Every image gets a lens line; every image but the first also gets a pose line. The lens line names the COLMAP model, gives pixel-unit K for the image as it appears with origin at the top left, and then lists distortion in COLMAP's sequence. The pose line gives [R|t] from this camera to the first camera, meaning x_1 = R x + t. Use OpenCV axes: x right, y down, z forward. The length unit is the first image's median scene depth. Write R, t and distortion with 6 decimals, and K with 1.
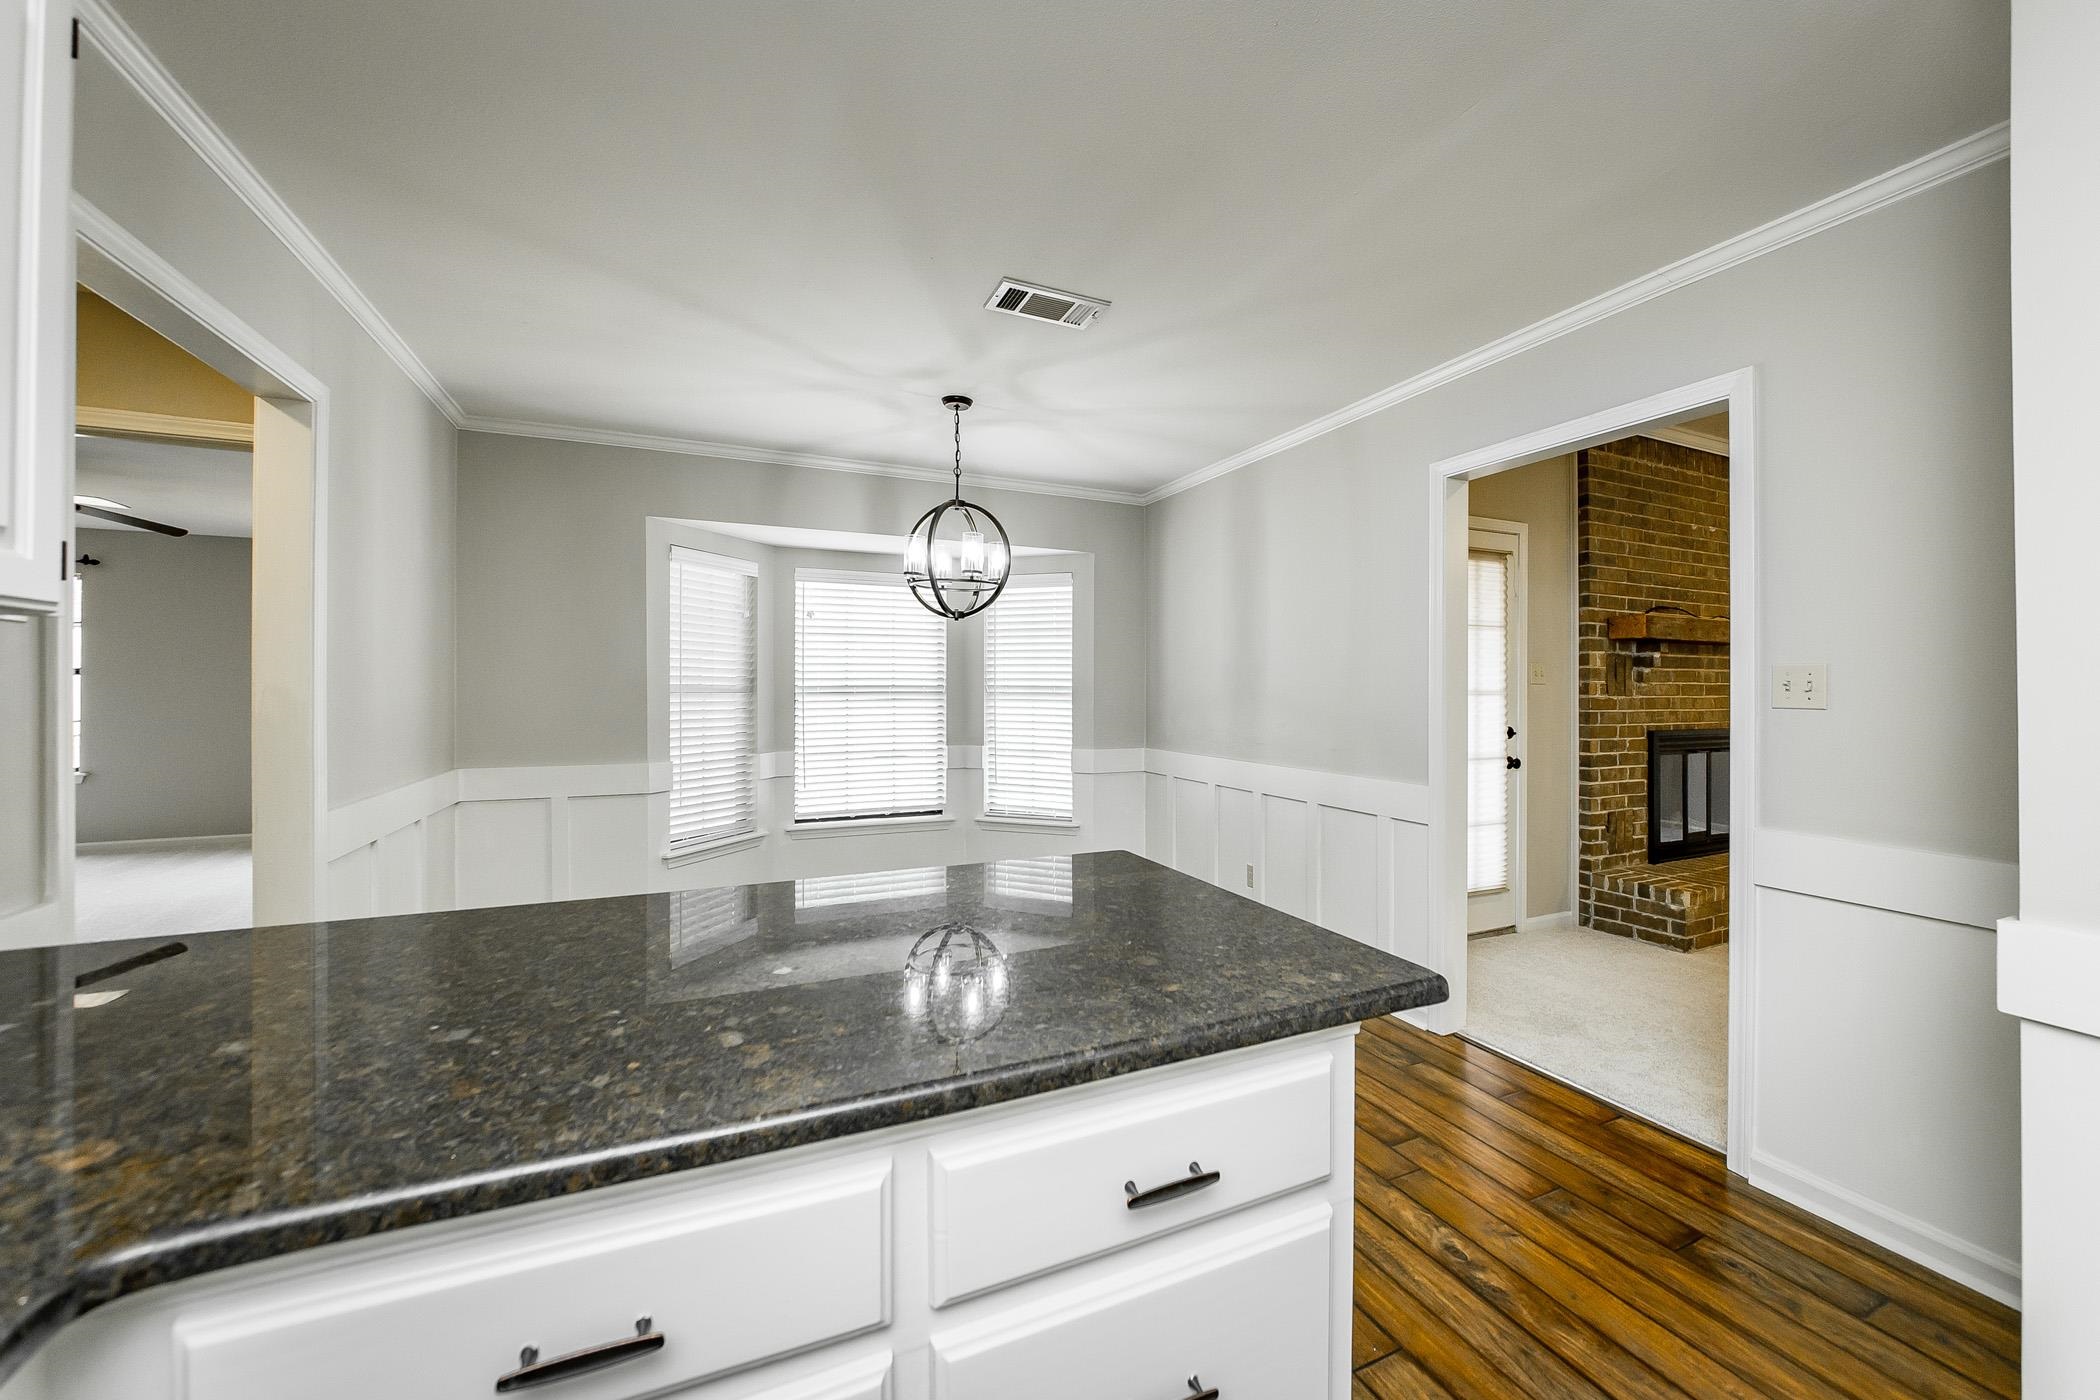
lens RADIAL K [[776.1, 0, 1097.4], [0, 776.1, 686.3], [0, 0, 1]] dist [-0.011243, 0.002220]
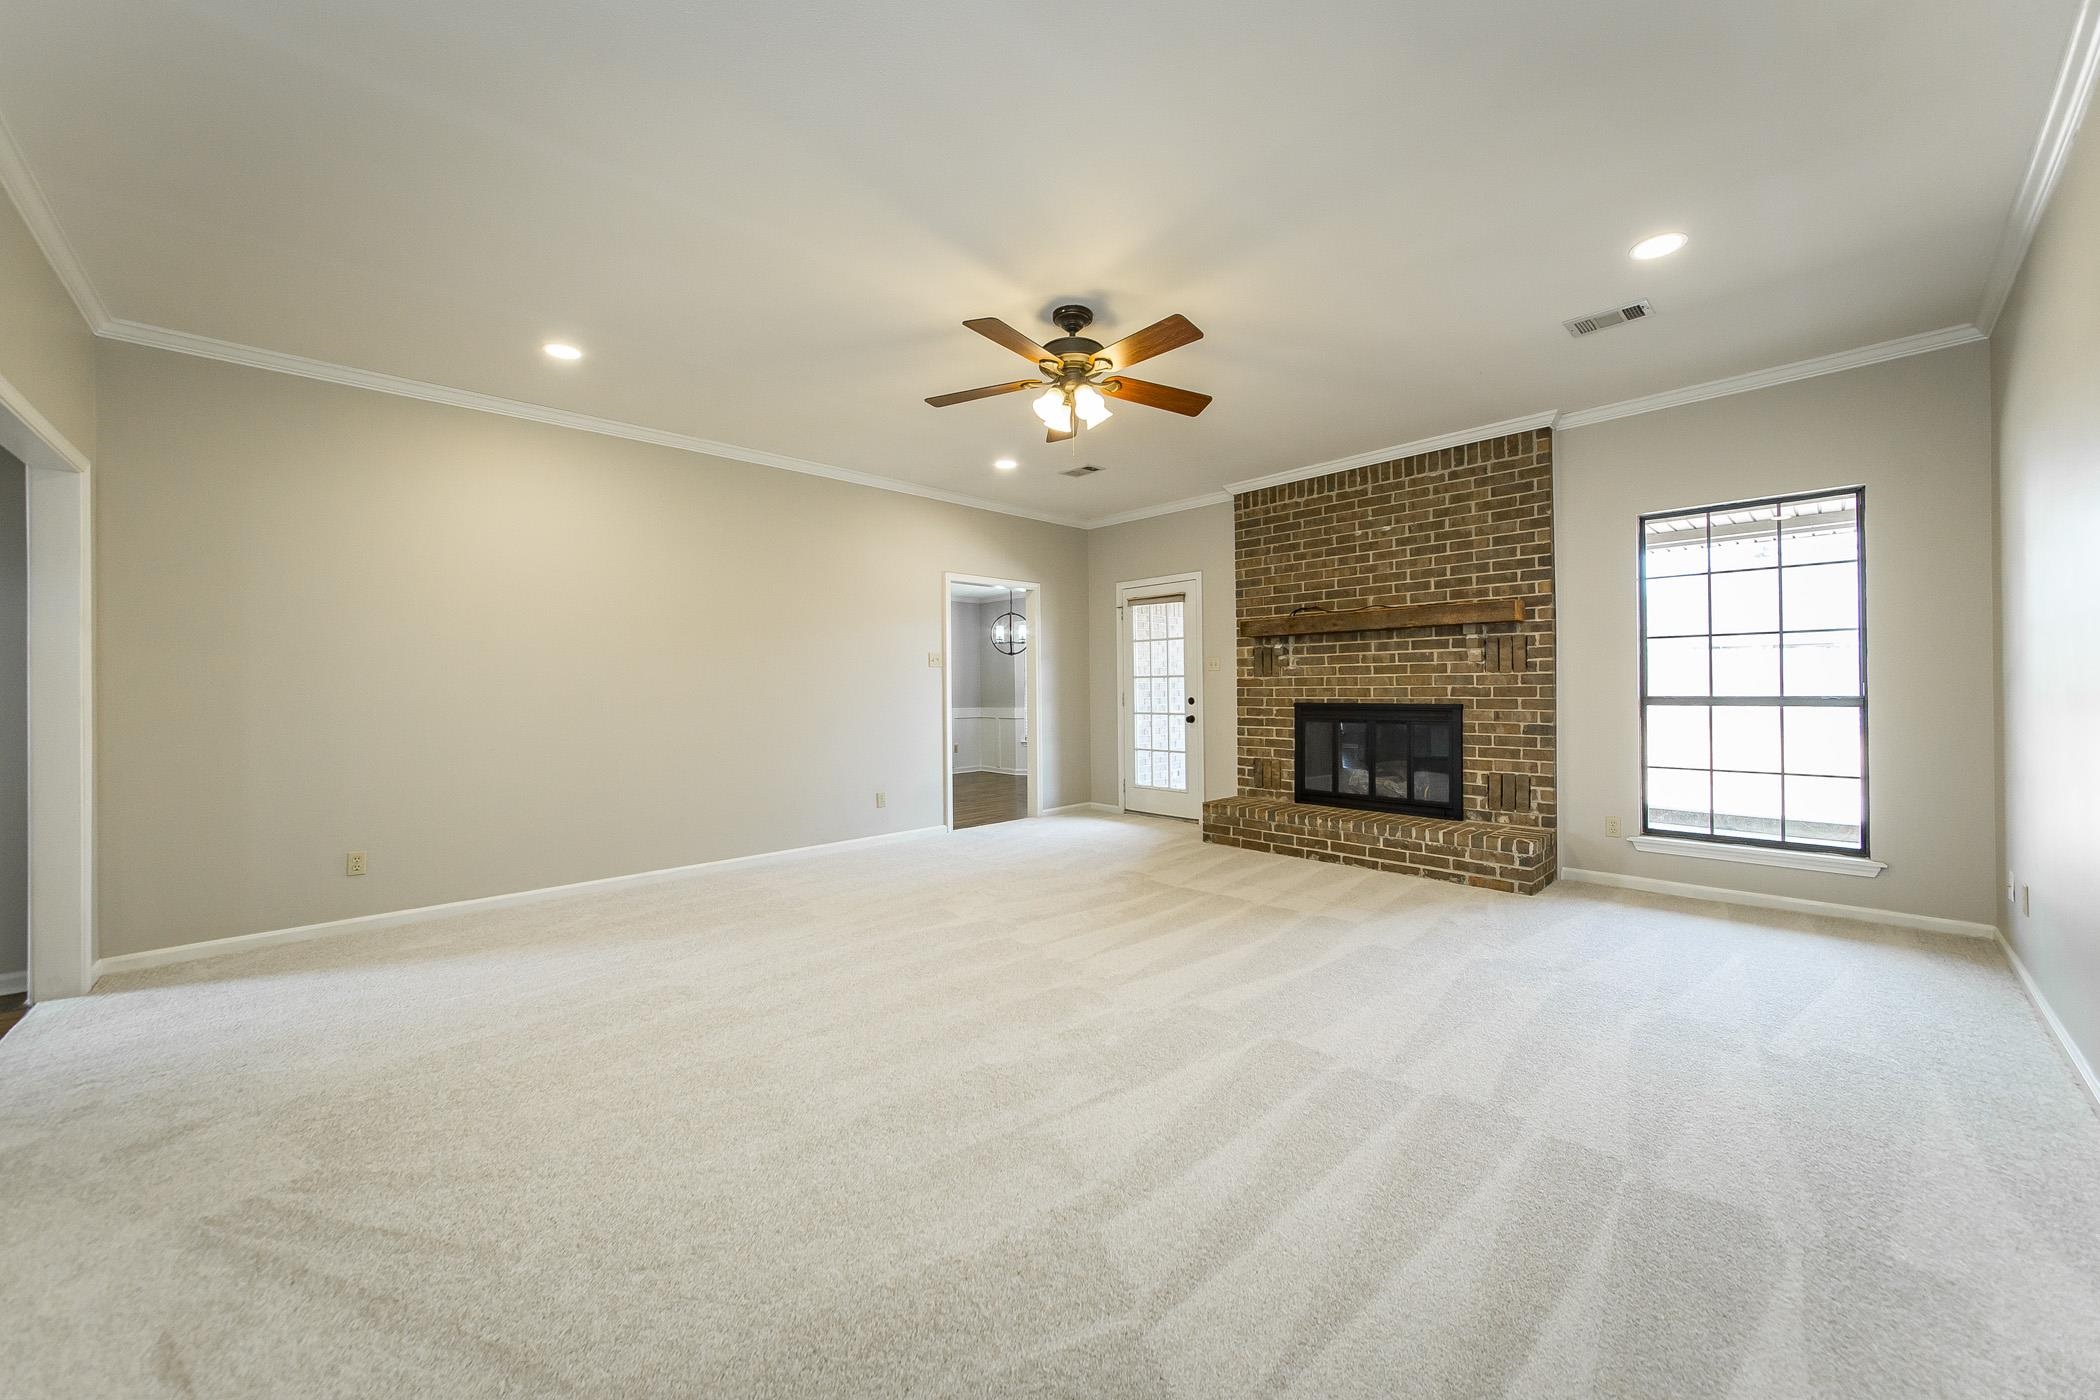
lens RADIAL K [[776.1, 0, 1052.7], [0, 776.1, 690.3], [0, 0, 1]] dist [-0.011243, 0.002220]
pose [[0.306195, -0.007335, -0.951940, 1.742580], [0.009746, 0.999942, -0.004570, 0.036274], [0.951919, -0.007879, 0.306249, 0.183136]]
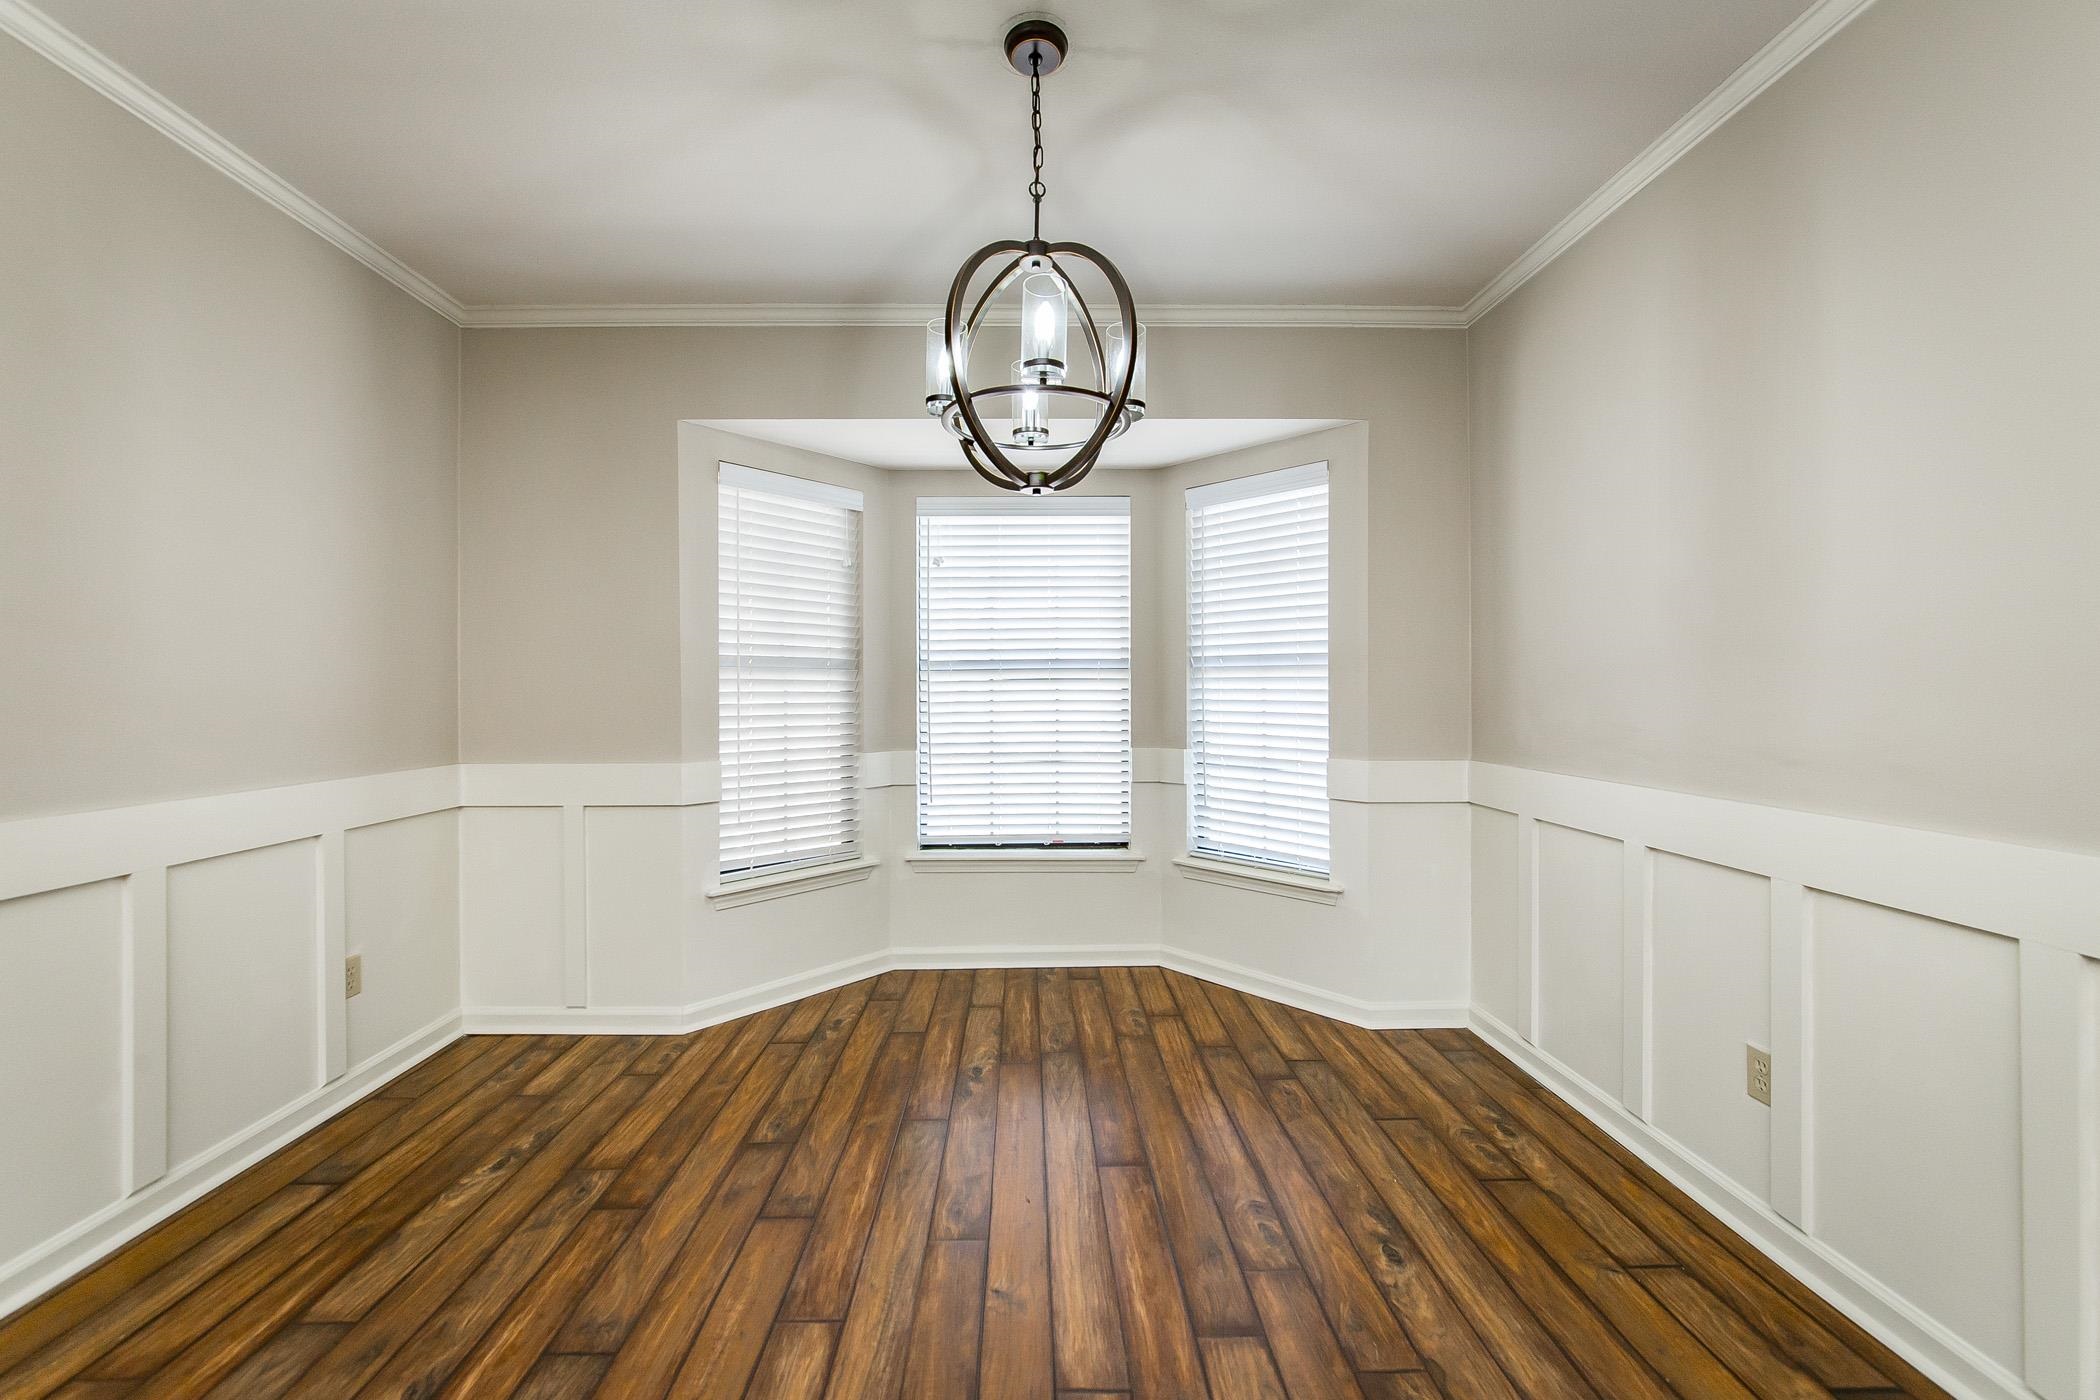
lens RADIAL K [[776.1, 0, 1036.4], [0, 776.1, 699.3], [0, 0, 1]] dist [-0.011243, 0.002220]
pose [[0.901321, -0.003911, -0.433135, 0.024903], [0.009051, 0.999911, 0.009807, 0.031232], [0.433058, -0.012759, 0.901276, 0.411637]]
